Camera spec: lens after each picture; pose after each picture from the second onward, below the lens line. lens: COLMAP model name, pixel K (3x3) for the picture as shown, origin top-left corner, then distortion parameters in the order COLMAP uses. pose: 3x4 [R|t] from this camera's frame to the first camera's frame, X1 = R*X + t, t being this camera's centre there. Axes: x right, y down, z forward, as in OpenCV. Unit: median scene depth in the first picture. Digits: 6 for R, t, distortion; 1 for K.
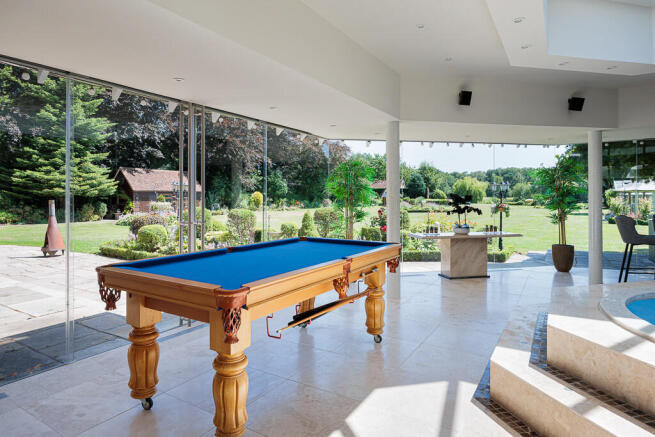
lens RADIAL K [[390.4, 0, 318.2], [0, 390.4, 203.8], [0, 0, 1]] dist [-0.017573, -0.001802]
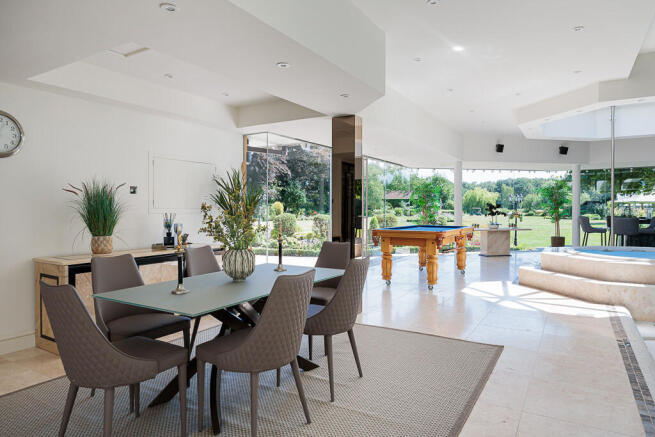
lens RADIAL K [[425.7, 0, 328.7], [0, 425.7, 214.7], [0, 0, 1]] dist [0.001873, 0.001023]
pose [[0.999336, 0.002983, 0.036316, -0.096627], [-0.002920, 0.999994, -0.001790, 0.007177], [-0.036321, 0.001683, 0.999339, -0.186376]]
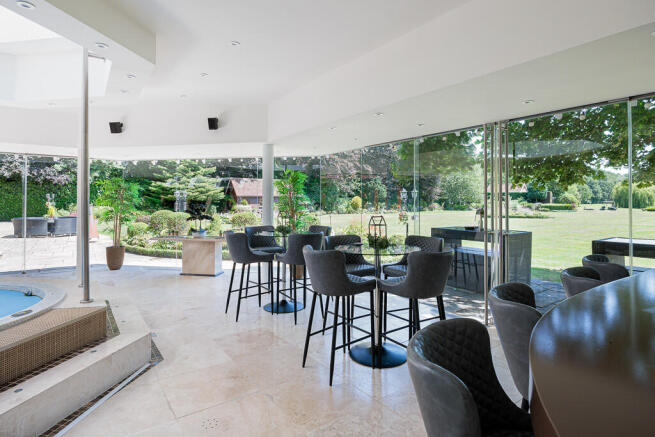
lens RADIAL K [[354.1, 0, 323.5], [0, 354.1, 213.2], [0, 0, 1]] dist [0.000480, 0.000434]
pose [[0.918945, 0.018627, -0.393945, 0.242742], [-0.010876, 0.999701, 0.021899, -0.005194], [0.394235, -0.015840, 0.918873, 0.035768]]
